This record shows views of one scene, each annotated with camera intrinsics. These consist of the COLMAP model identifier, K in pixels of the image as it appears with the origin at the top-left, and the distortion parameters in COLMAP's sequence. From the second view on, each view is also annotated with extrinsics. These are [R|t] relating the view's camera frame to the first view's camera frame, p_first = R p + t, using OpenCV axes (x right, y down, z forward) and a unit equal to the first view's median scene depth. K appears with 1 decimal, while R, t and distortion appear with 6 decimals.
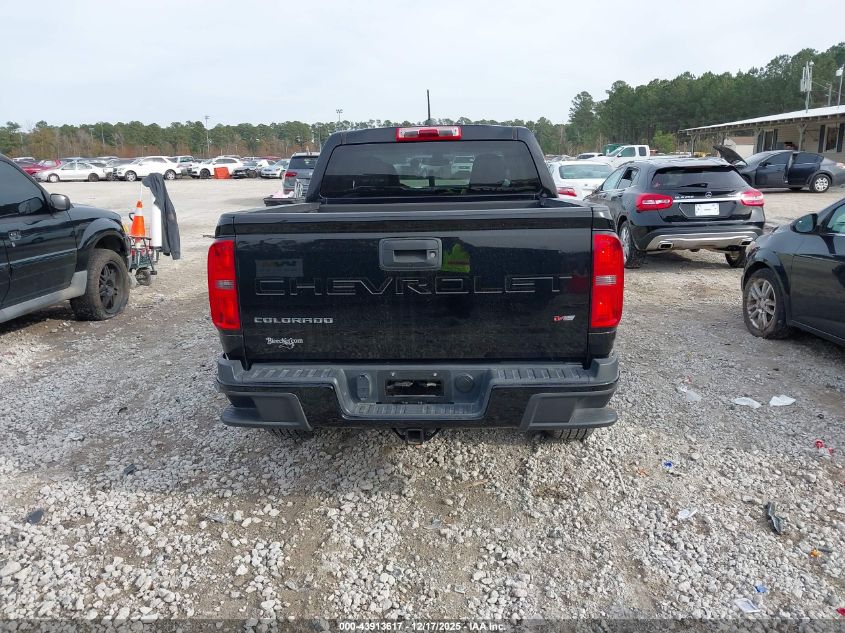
lens RADIAL K [[680.1, 0, 416.6], [0, 680.1, 314.4], [0, 0, 1]] dist [0.014563, -0.005211]
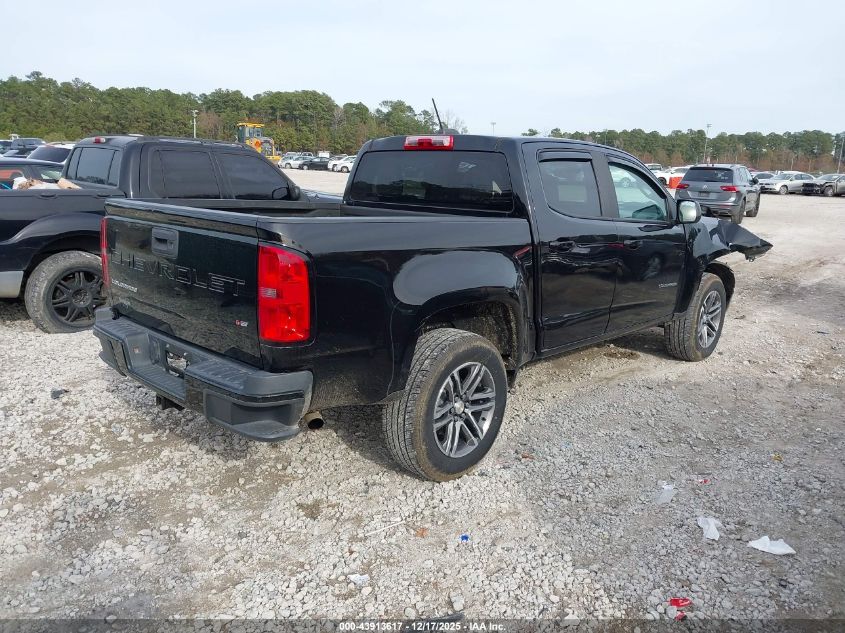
lens RADIAL K [[680.1, 0, 416.6], [0, 680.1, 314.4], [0, 0, 1]] dist [0.014563, -0.005211]
pose [[0.757583, 0.182354, -0.626749, 0.577143], [-0.189128, 0.980319, 0.056618, -0.062935], [0.624738, 0.075643, 0.777162, 0.204564]]
